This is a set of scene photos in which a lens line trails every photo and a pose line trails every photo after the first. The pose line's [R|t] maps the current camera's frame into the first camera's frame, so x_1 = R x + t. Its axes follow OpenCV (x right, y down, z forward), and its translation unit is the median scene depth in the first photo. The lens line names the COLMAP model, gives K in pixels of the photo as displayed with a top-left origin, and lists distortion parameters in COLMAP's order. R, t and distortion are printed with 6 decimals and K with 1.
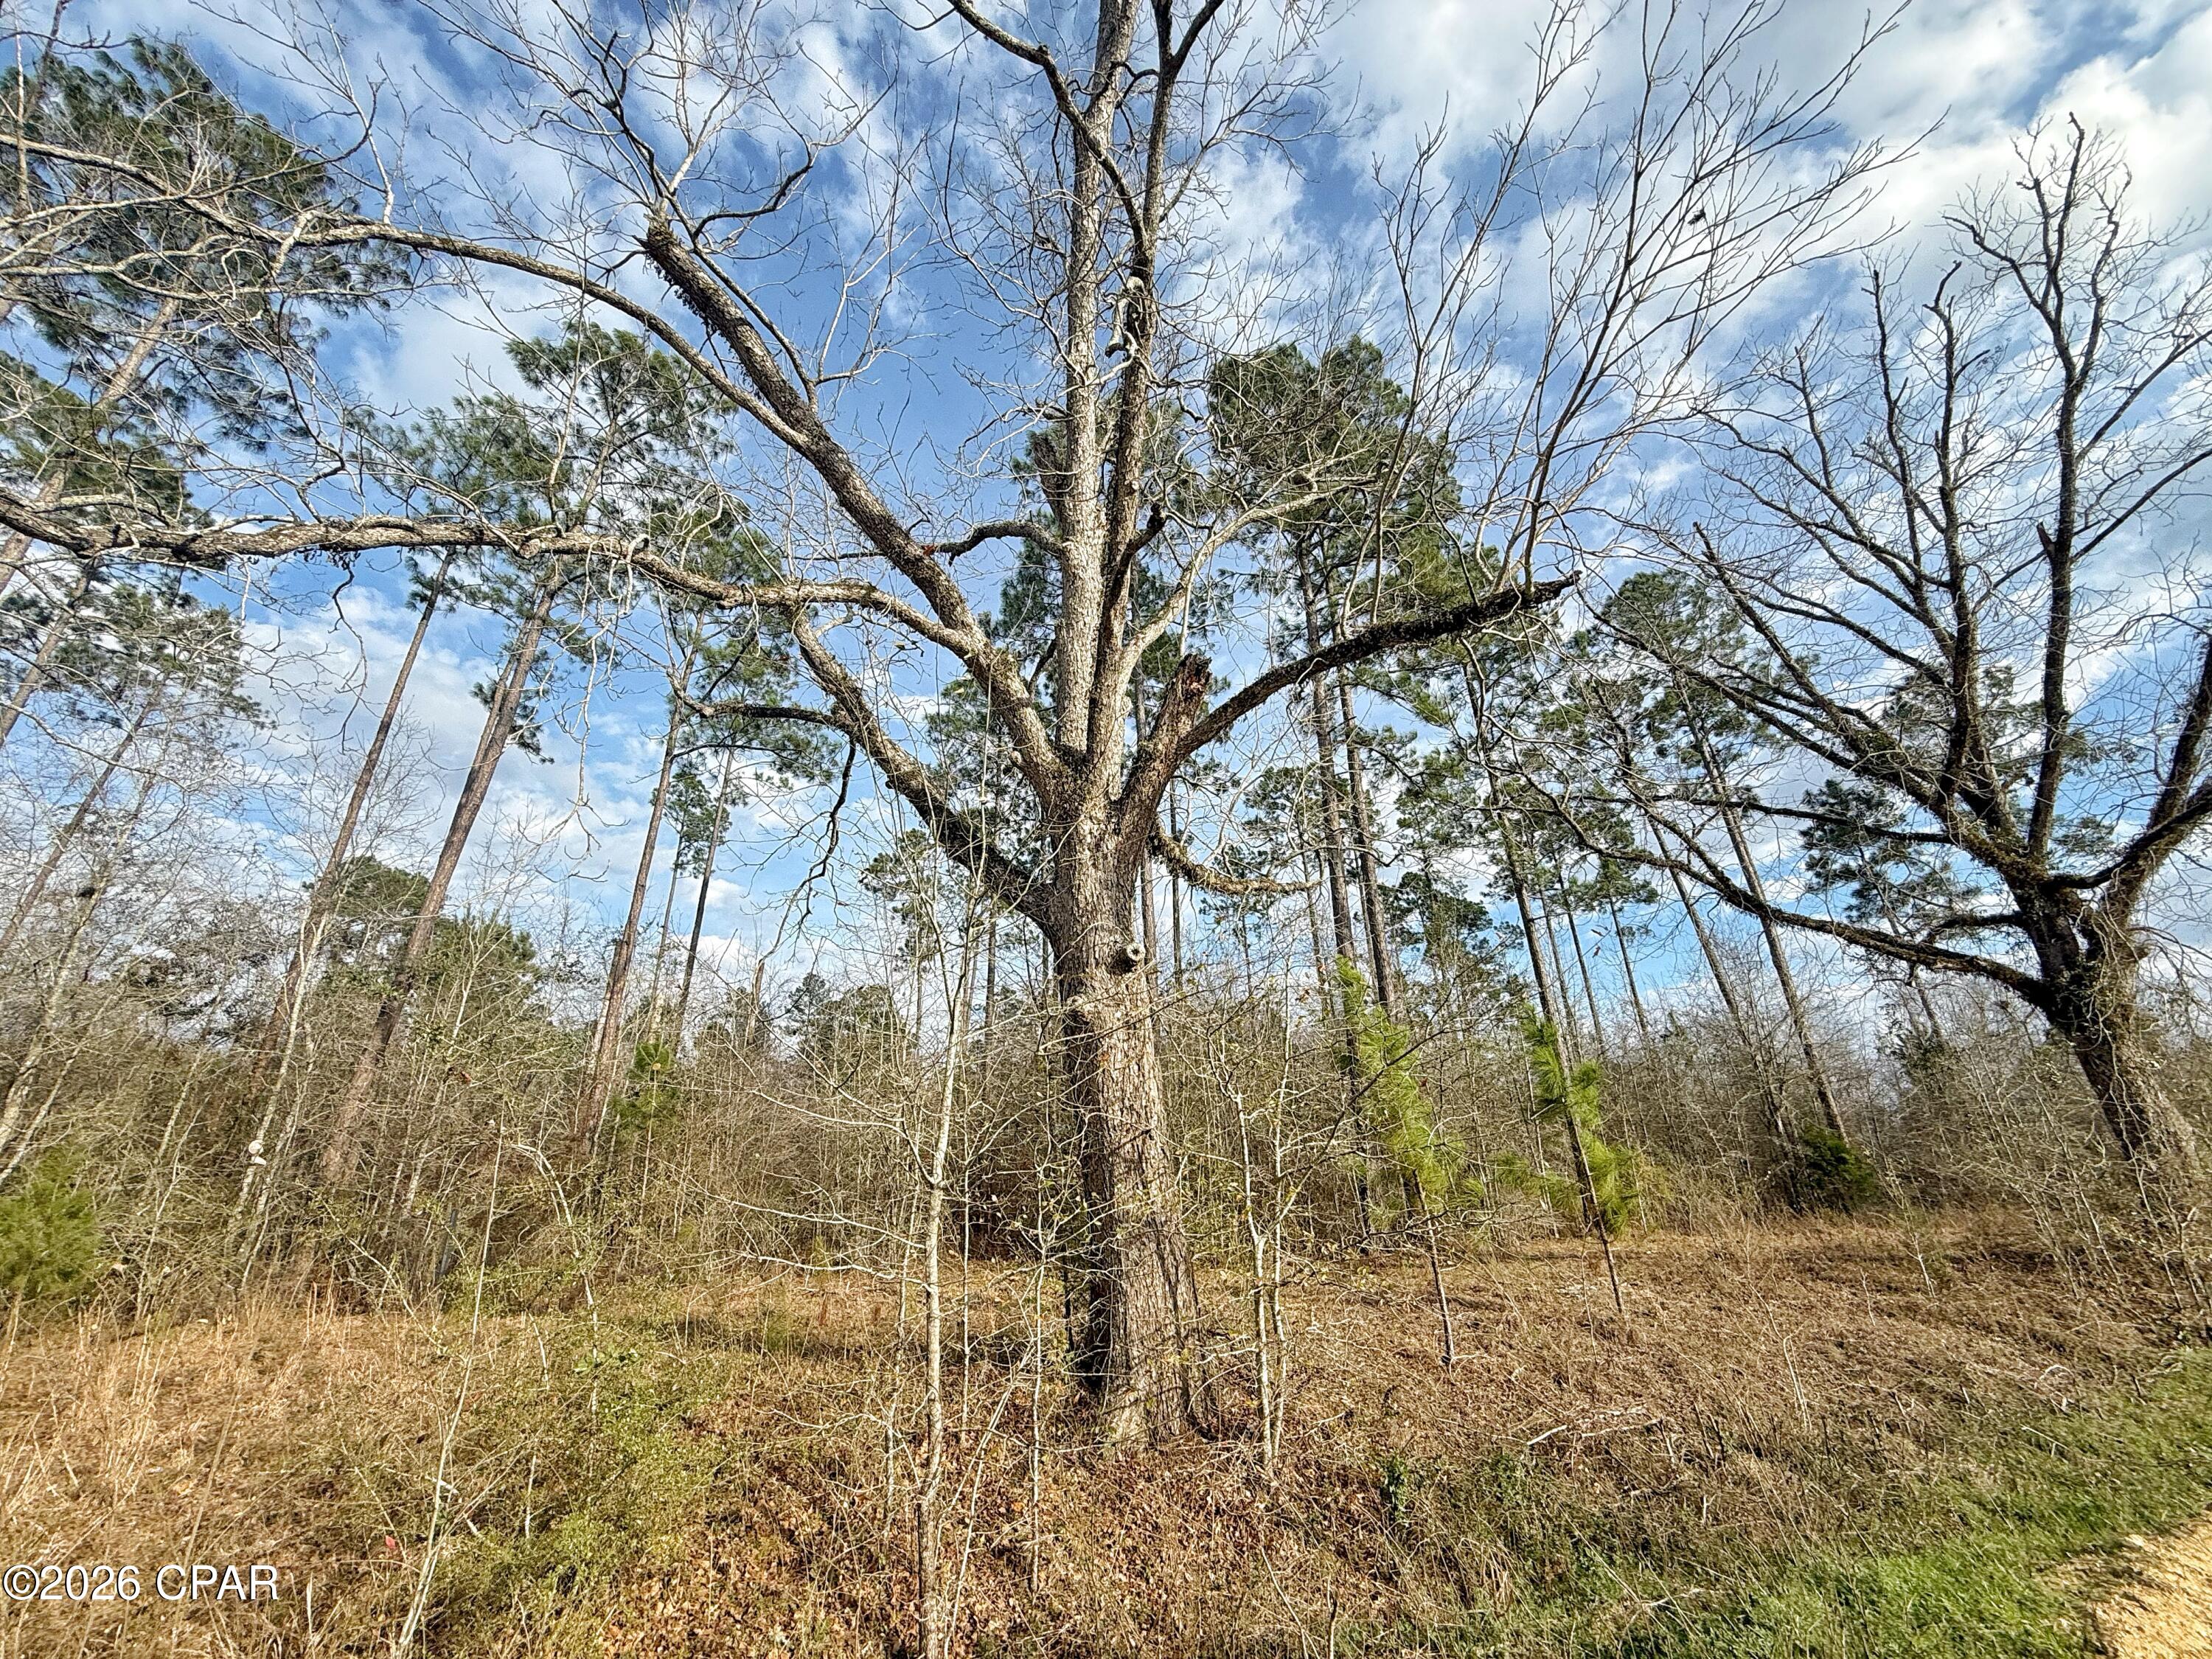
lens RADIAL K [[867.5, 0, 1106.0], [0, 867.5, 829.5], [0, 0, 1]] dist [-0.001045, -0.000564]
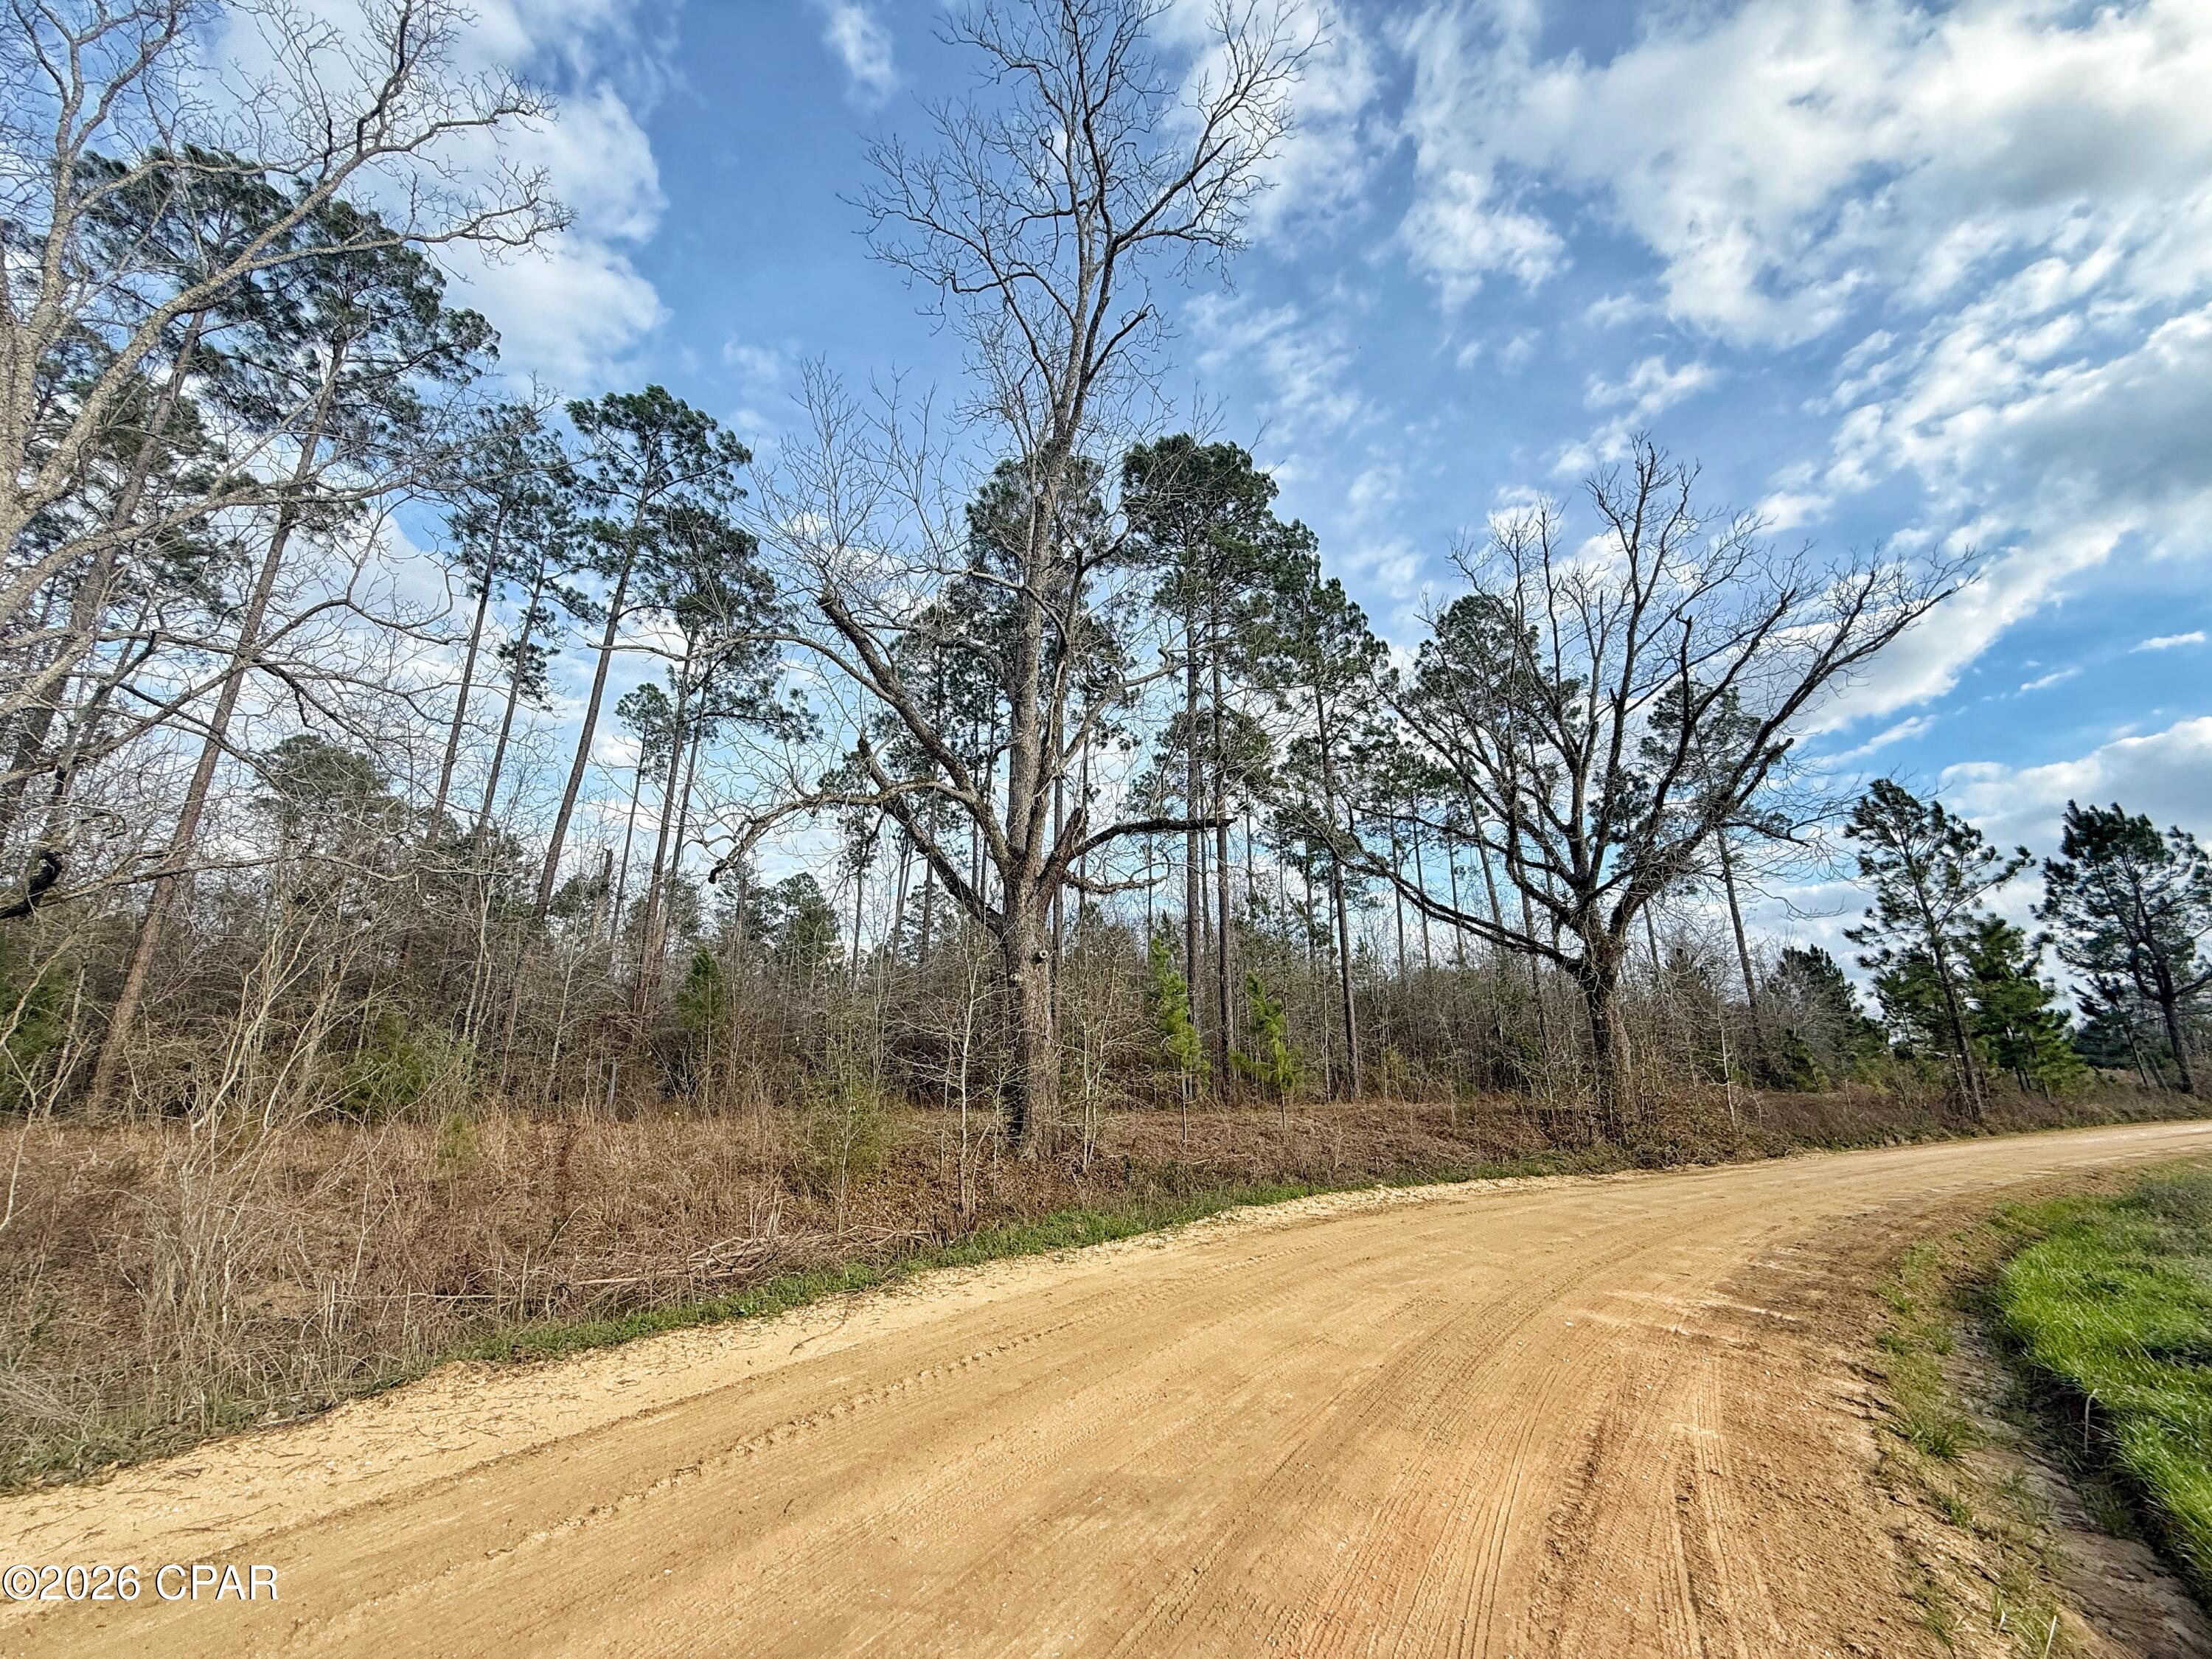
lens RADIAL K [[893.6, 0, 1106.0], [0, 893.6, 829.5], [0, 0, 1]] dist [0.000696, -0.000025]
pose [[0.993879, 0.050871, 0.098061, -0.025296], [-0.063828, 0.988939, 0.133885, -0.259254], [-0.090166, -0.139324, 0.986133, -0.633513]]
